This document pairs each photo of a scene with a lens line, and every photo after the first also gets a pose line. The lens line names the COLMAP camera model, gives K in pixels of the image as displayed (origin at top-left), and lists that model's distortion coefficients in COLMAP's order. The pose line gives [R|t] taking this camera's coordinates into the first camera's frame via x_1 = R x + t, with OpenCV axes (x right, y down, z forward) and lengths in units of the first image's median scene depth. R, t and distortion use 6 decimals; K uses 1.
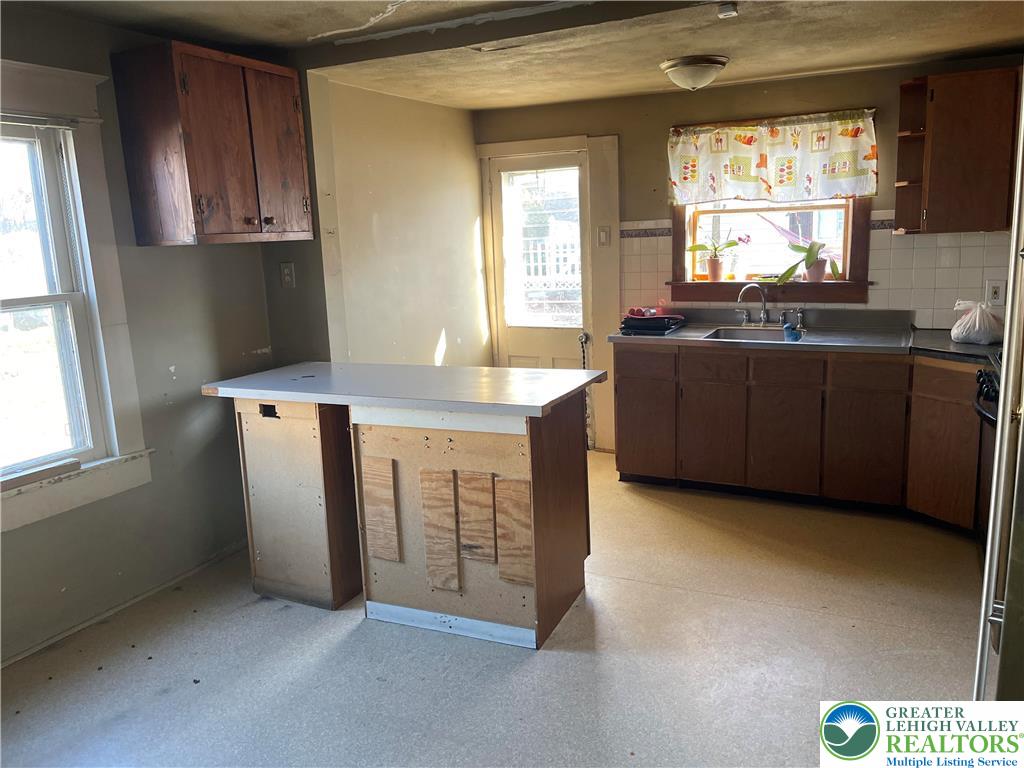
lens RADIAL K [[778.6, 0, 489.3], [0, 778.6, 380.9], [0, 0, 1]] dist [0.061312, -0.087219]
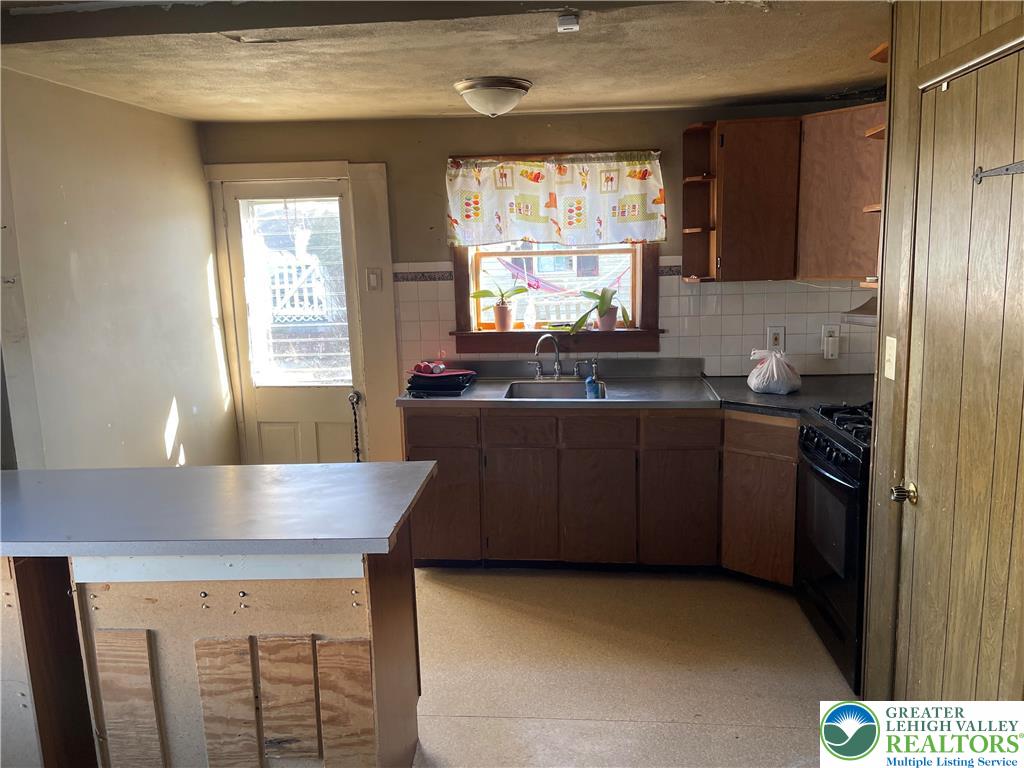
lens RADIAL K [[778.6, 0, 489.3], [0, 778.6, 380.9], [0, 0, 1]] dist [0.061312, -0.087219]
pose [[0.927392, -0.051741, 0.370496, -0.069620], [0.062649, 0.997883, -0.017459, -0.061990], [-0.368808, 0.039403, 0.928670, 0.199496]]
